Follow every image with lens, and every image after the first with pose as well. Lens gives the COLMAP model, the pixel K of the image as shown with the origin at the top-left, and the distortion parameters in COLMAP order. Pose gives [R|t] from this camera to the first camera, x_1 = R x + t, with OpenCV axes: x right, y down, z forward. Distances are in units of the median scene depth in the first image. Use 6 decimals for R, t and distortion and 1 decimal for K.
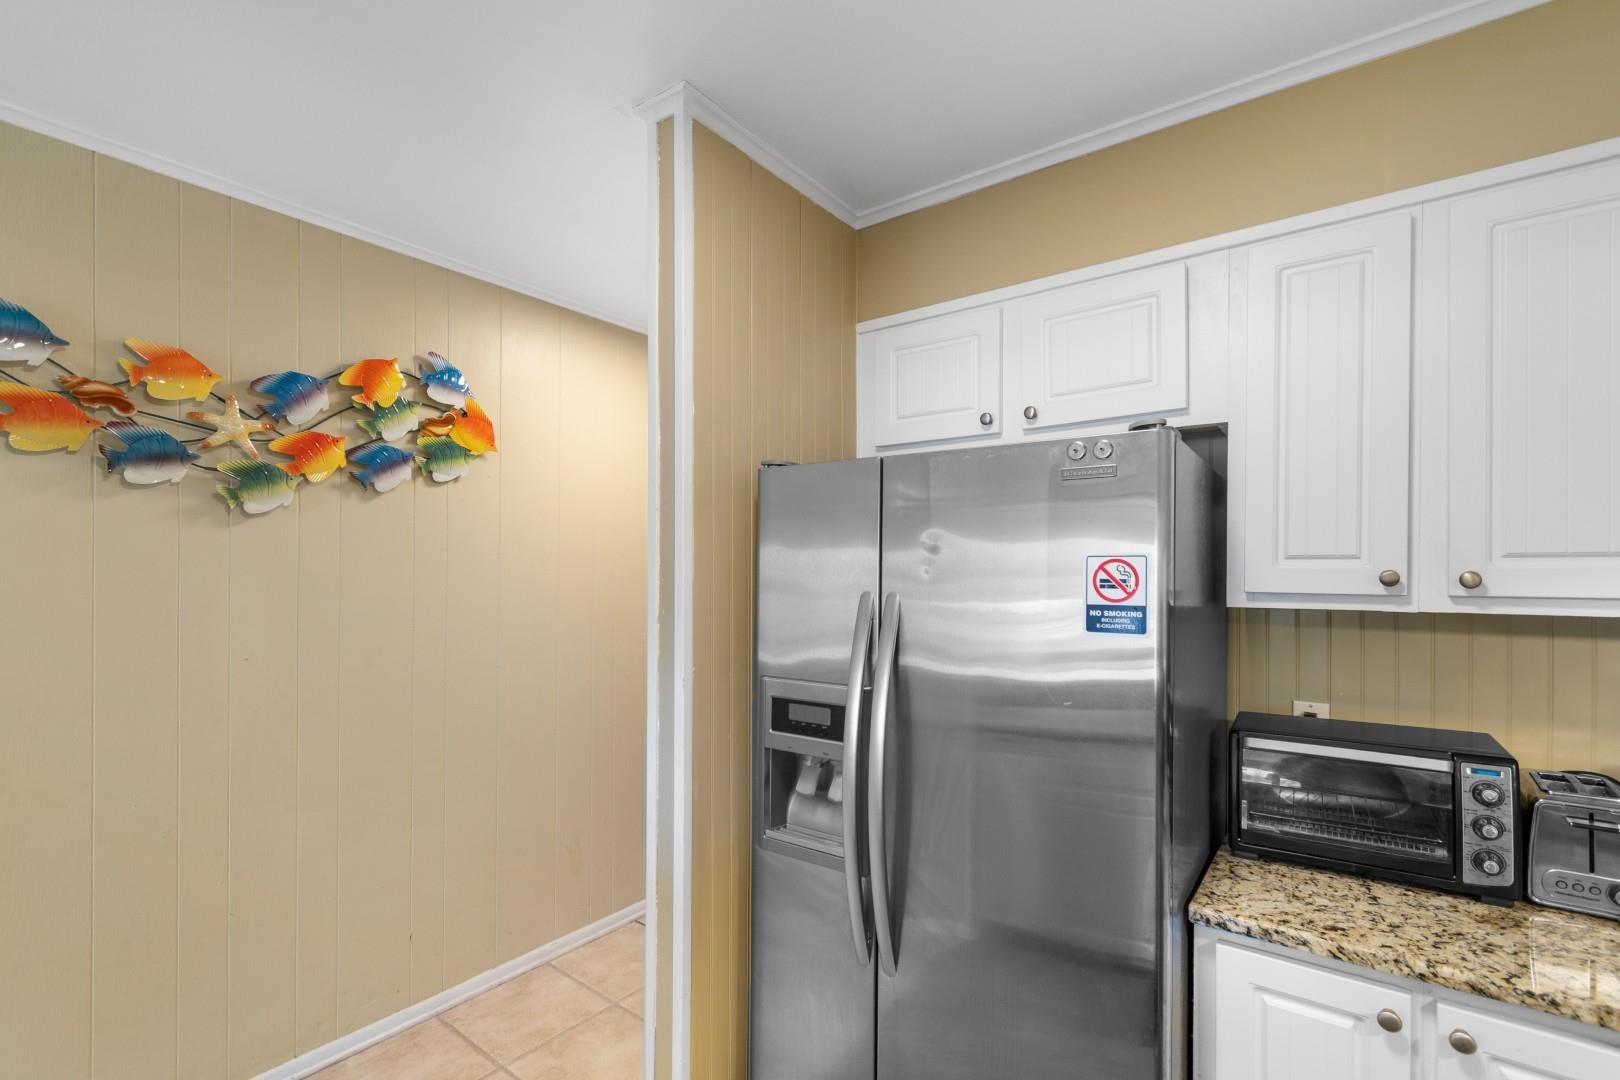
lens RADIAL K [[733.1, 0, 811.0], [0, 733.1, 574.9], [0, 0, 1]] dist [0.001336, 0.000434]
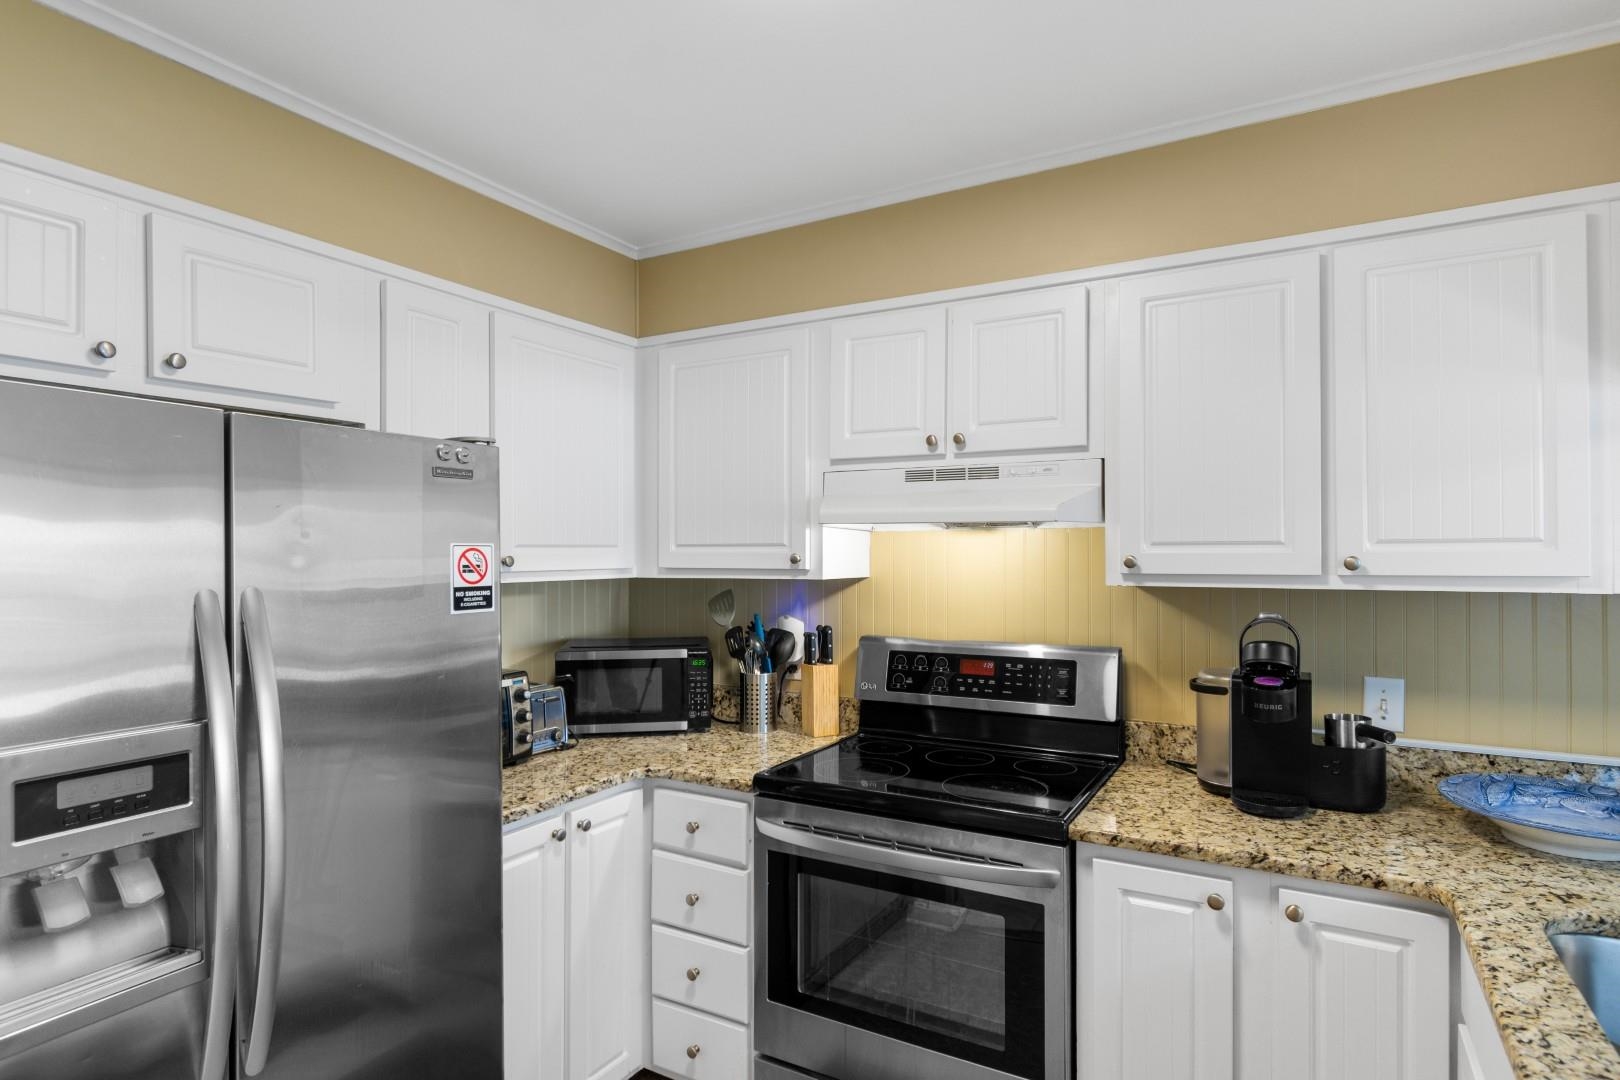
lens RADIAL K [[858.8, 0, 815.8], [0, 858.8, 552.9], [0, 0, 1]] dist [0.009735, -0.013162]
pose [[-0.121215, -0.005108, 0.992613, -0.732481], [0.003167, 0.999980, 0.005532, -0.013756], [-0.992621, 0.003815, -0.121196, 0.423325]]
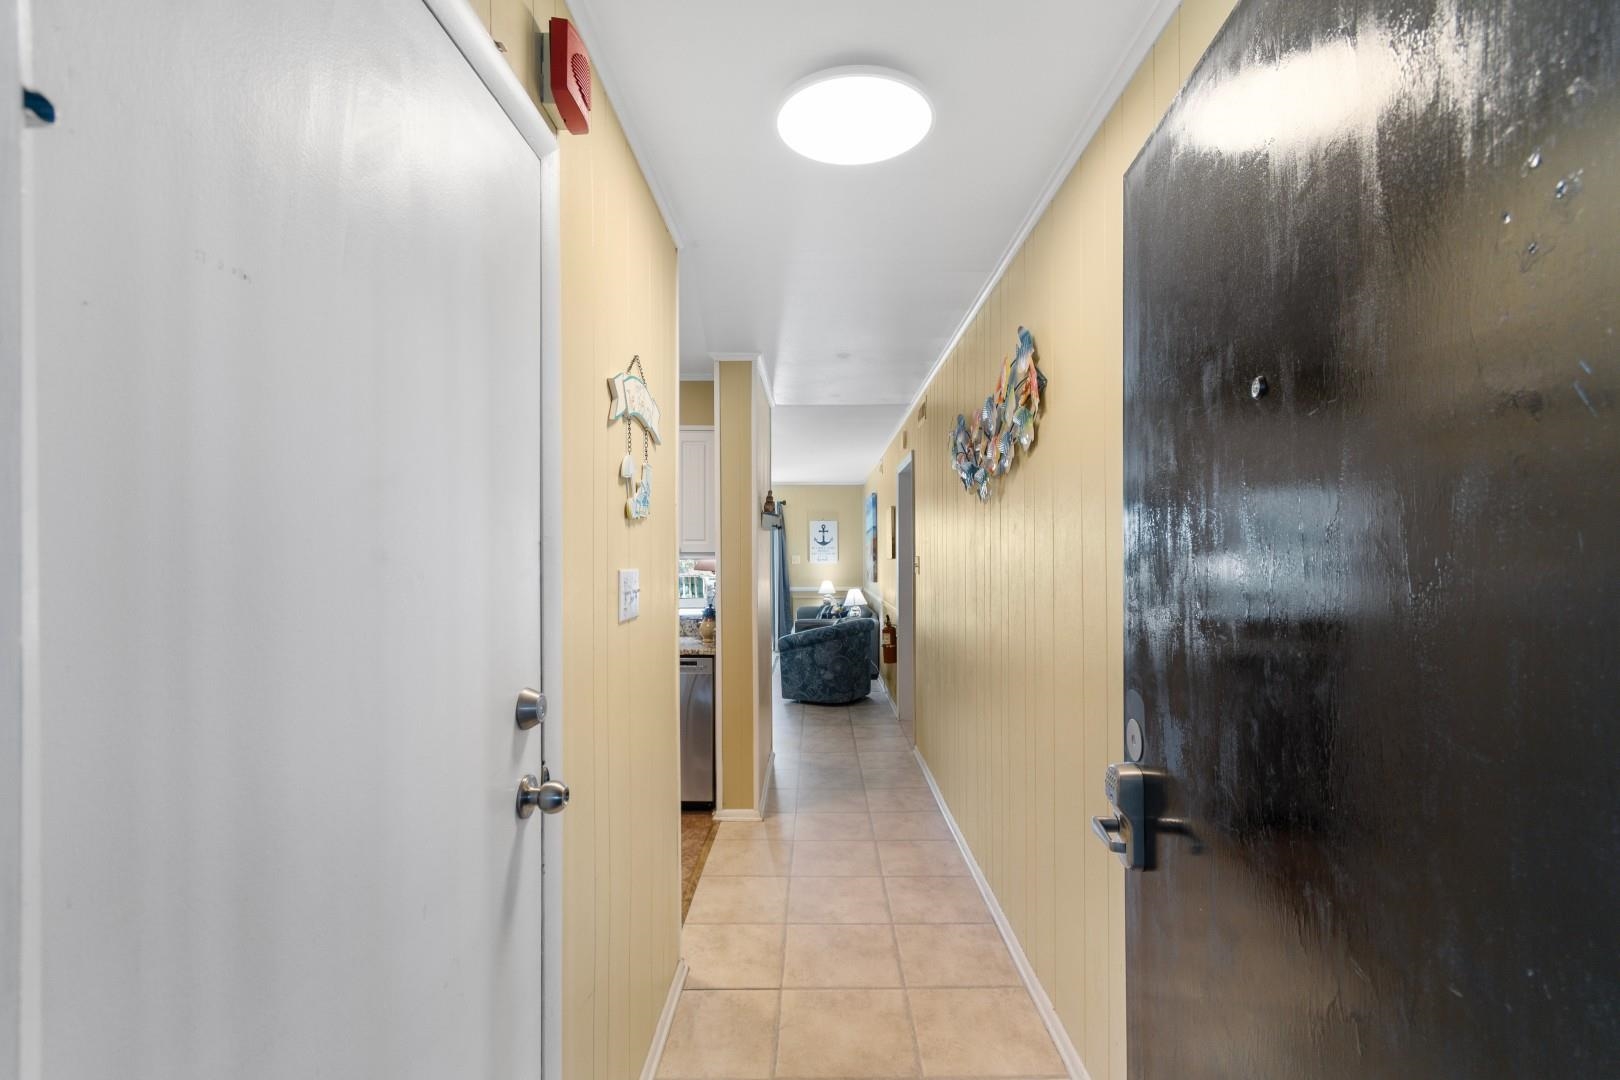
lens RADIAL K [[733.1, 0, 811.0], [0, 733.1, 574.9], [0, 0, 1]] dist [0.001336, 0.000434]
pose [[-0.806630, 0.009208, -0.590985, 0.426800], [-0.006537, 0.999678, 0.024499, 0.027037], [0.591021, 0.023625, -0.806310, 2.247078]]
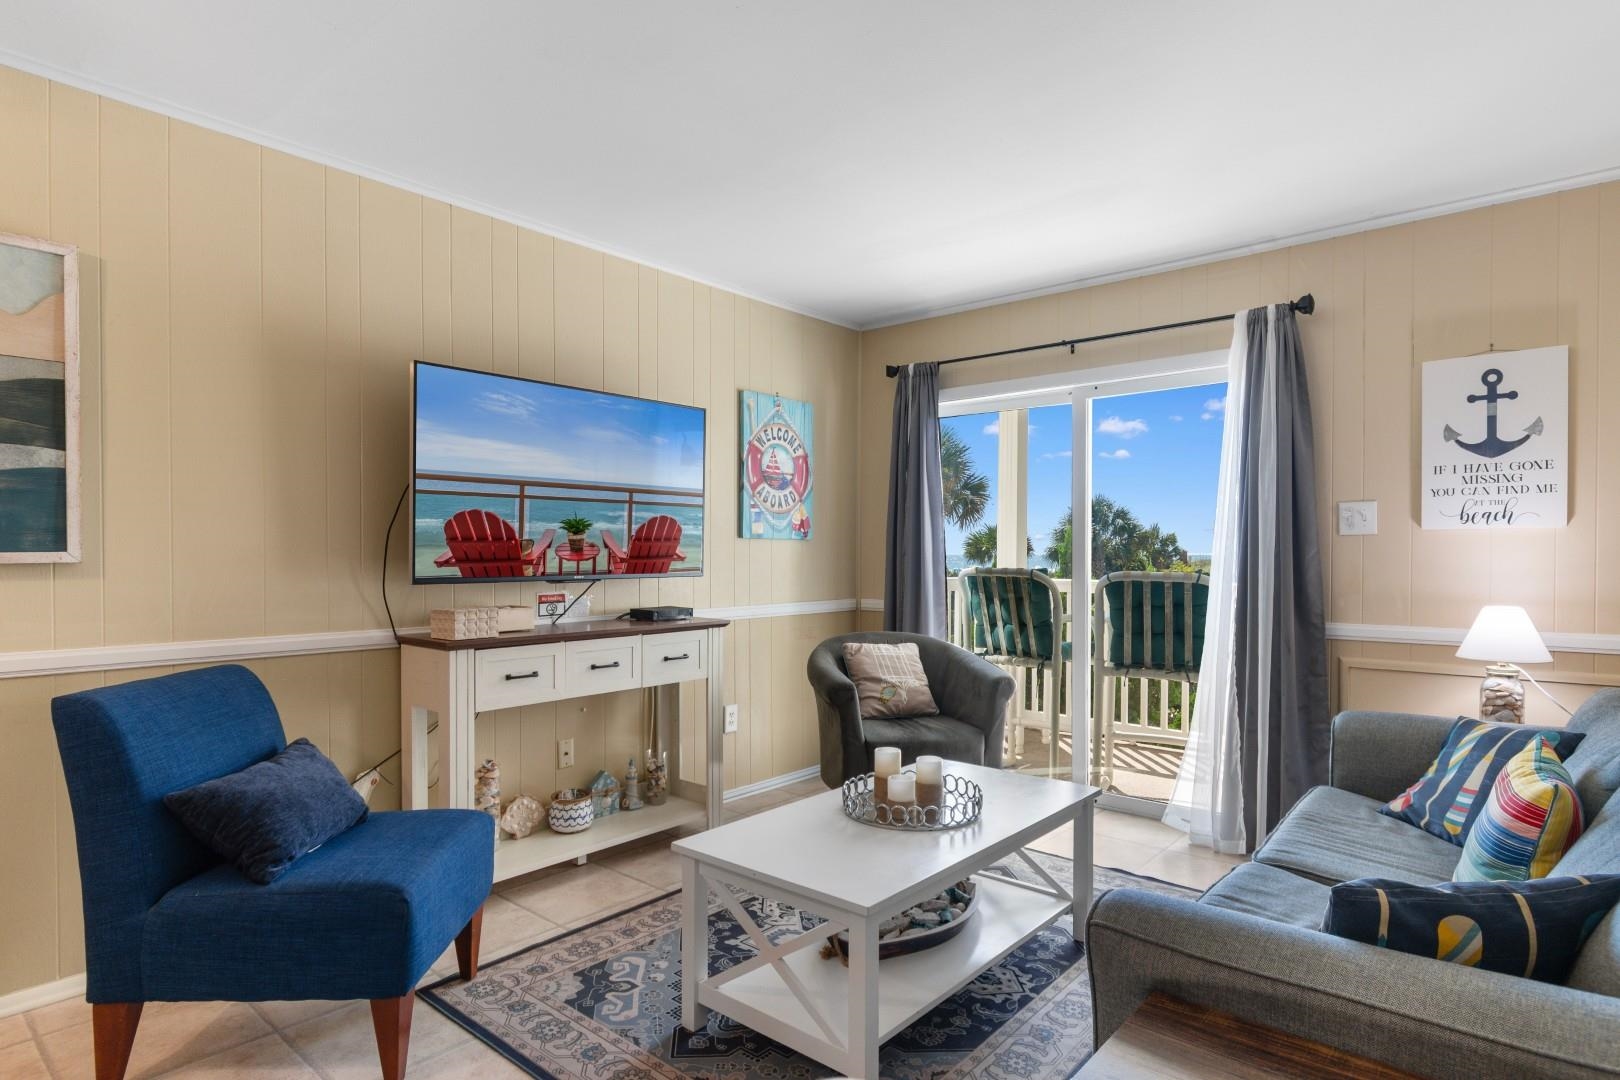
lens RADIAL K [[875.2, 0, 818.2], [0, 875.2, 561.5], [0, 0, 1]] dist [0.000698, -0.000246]
pose [[-0.997831, -0.010813, 0.064929, -2.034901], [-0.009976, 0.999863, 0.013201, 0.129965], [-0.065063, 0.012525, -0.997803, -0.779408]]
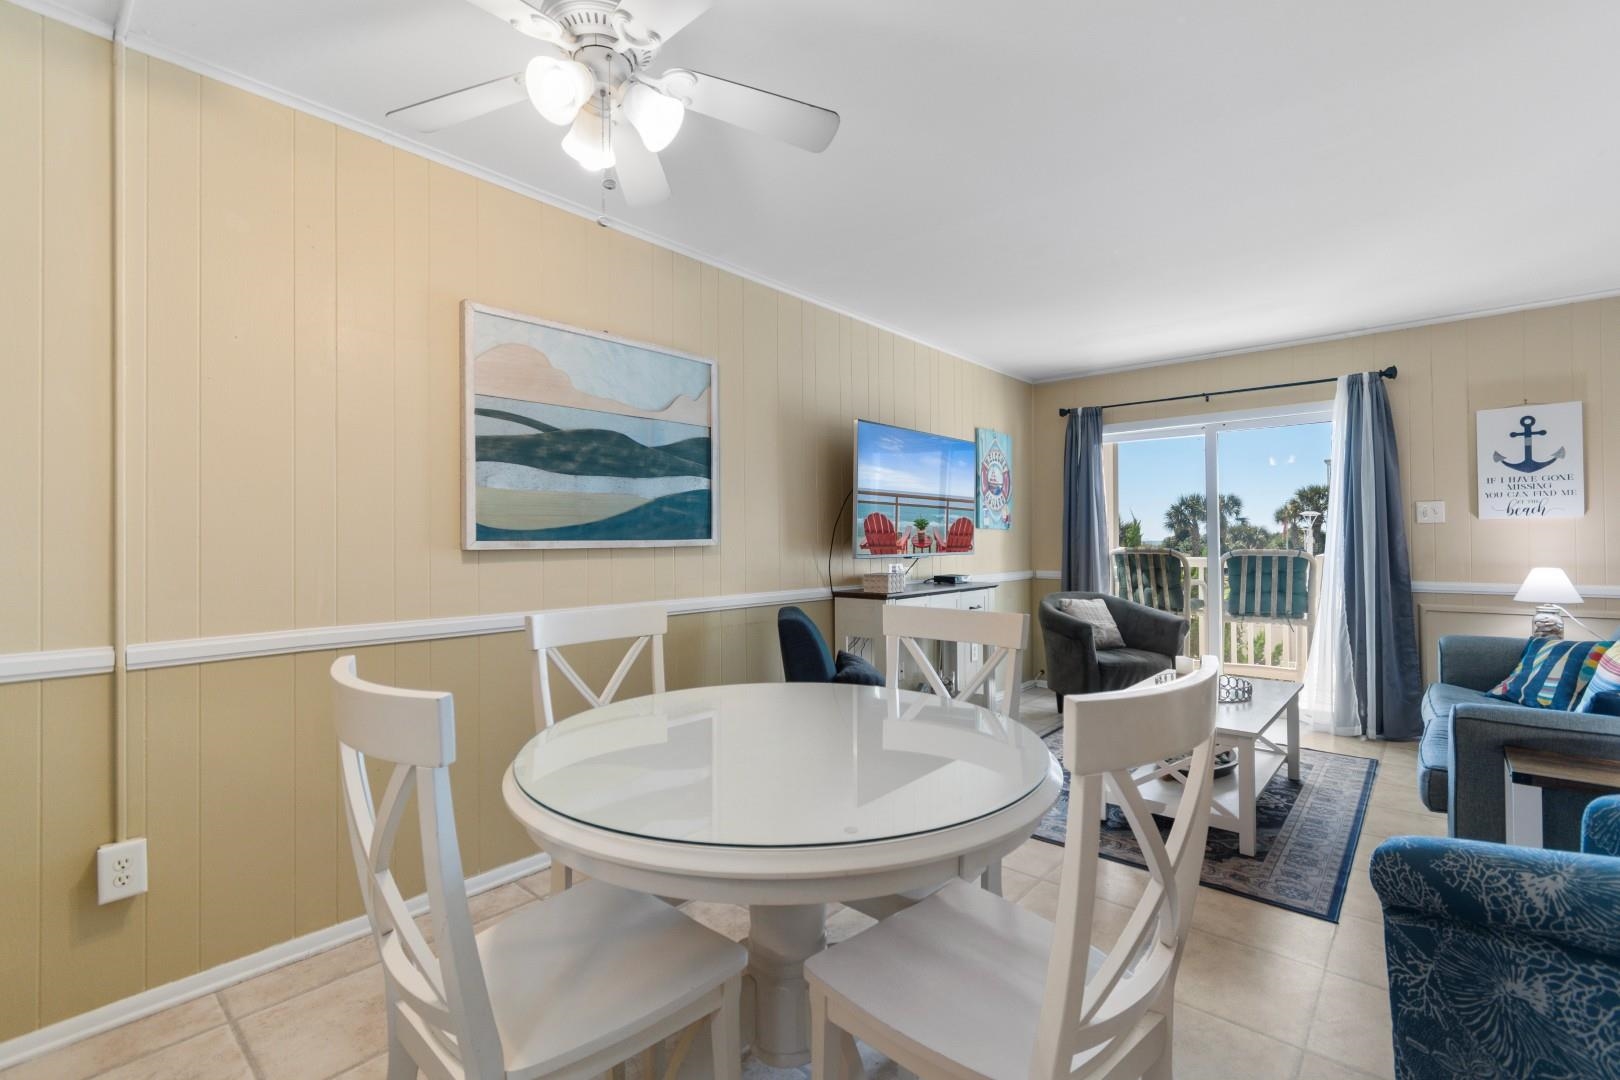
lens RADIAL K [[712.2, 0, 814.9], [0, 712.2, 533.6], [0, 0, 1]] dist [-0.001781, -0.000603]
pose [[-0.996782, -0.002094, 0.080131, -1.243413], [-0.002661, 0.999972, -0.006964, 0.141814], [-0.080114, -0.007155, -0.996760, -0.252037]]
